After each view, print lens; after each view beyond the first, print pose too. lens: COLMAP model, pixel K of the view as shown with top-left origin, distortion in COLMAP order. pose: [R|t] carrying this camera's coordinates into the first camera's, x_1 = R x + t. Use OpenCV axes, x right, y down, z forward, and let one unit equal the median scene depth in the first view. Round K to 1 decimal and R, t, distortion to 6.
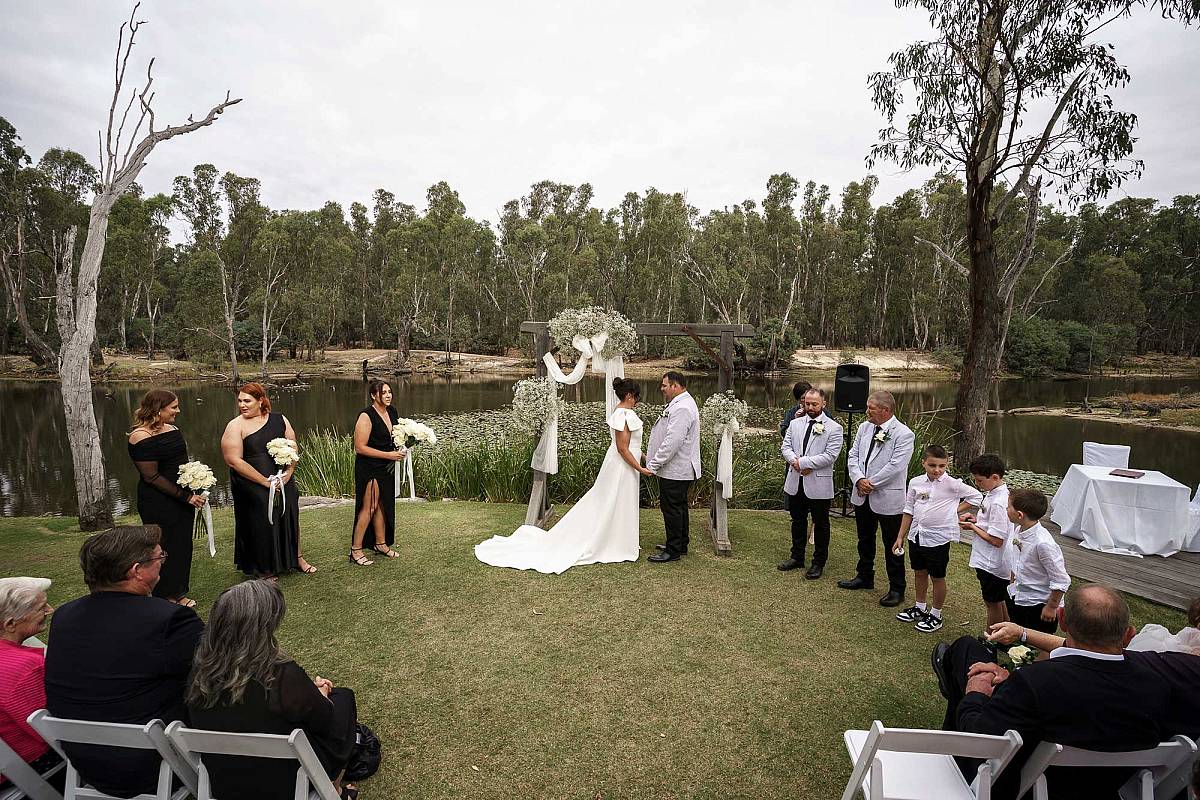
lens RADIAL K [[589.2, 0, 598.8], [0, 589.2, 396.8], [0, 0, 1]] dist [-0.084198, 0.037066]
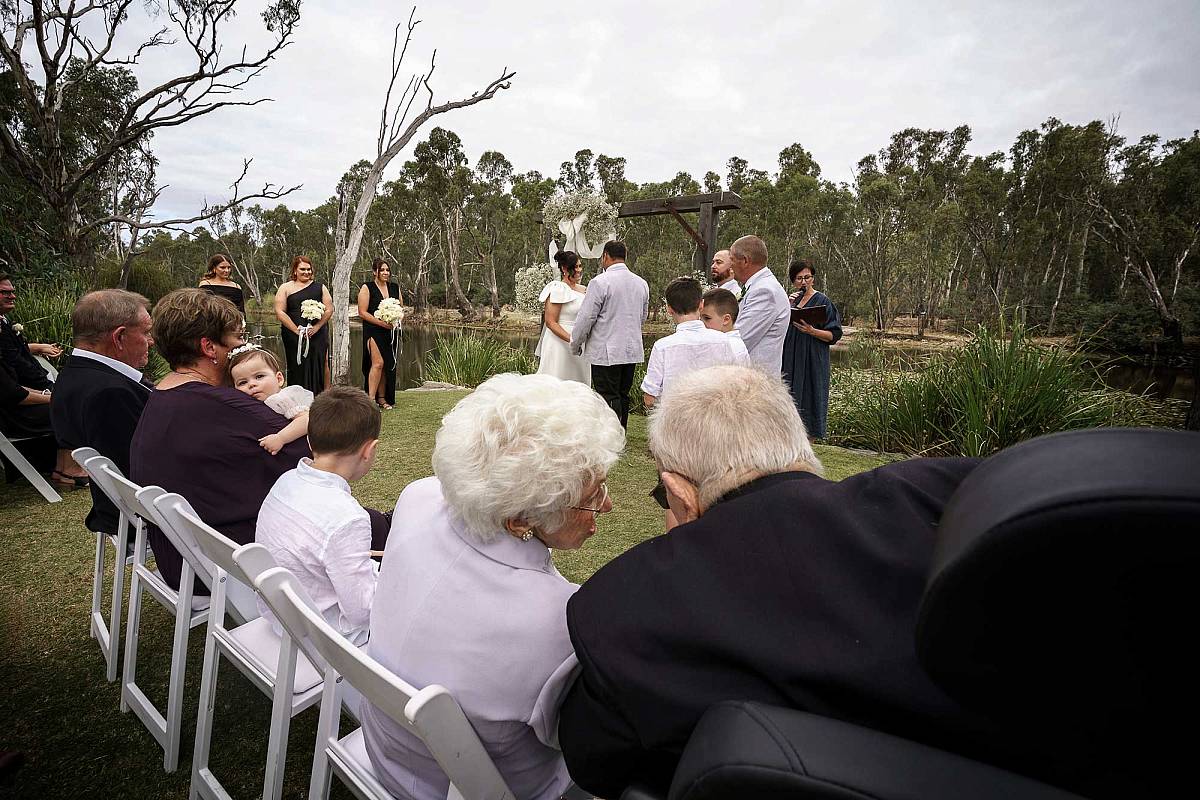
lens RADIAL K [[590.7, 0, 600.9], [0, 590.7, 388.7], [0, 0, 1]] dist [-0.081569, 0.037488]
pose [[0.827945, 0.094087, -0.552860, 0.044092], [-0.075050, 0.995547, 0.057033, 0.008940], [0.555765, -0.005728, 0.831320, 0.016172]]
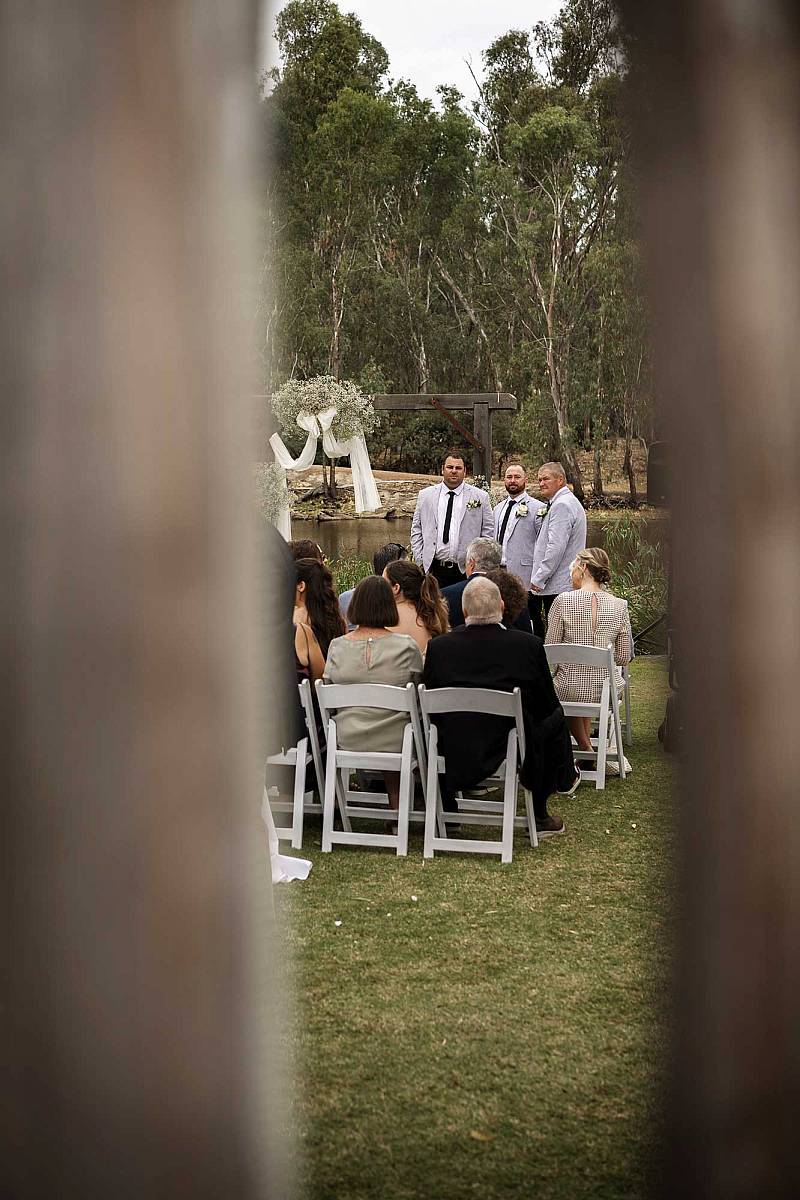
lens RADIAL K [[1845.3, 0, 400.0], [0, 1845.3, 600.0], [0, 0, 1]] dist [-0.034969, -0.132282]
pose [[0.973267, 0.007817, -0.229543, 0.051809], [-0.009074, 0.999949, -0.004421, 0.012683], [0.229497, 0.006386, 0.973288, -0.110629]]
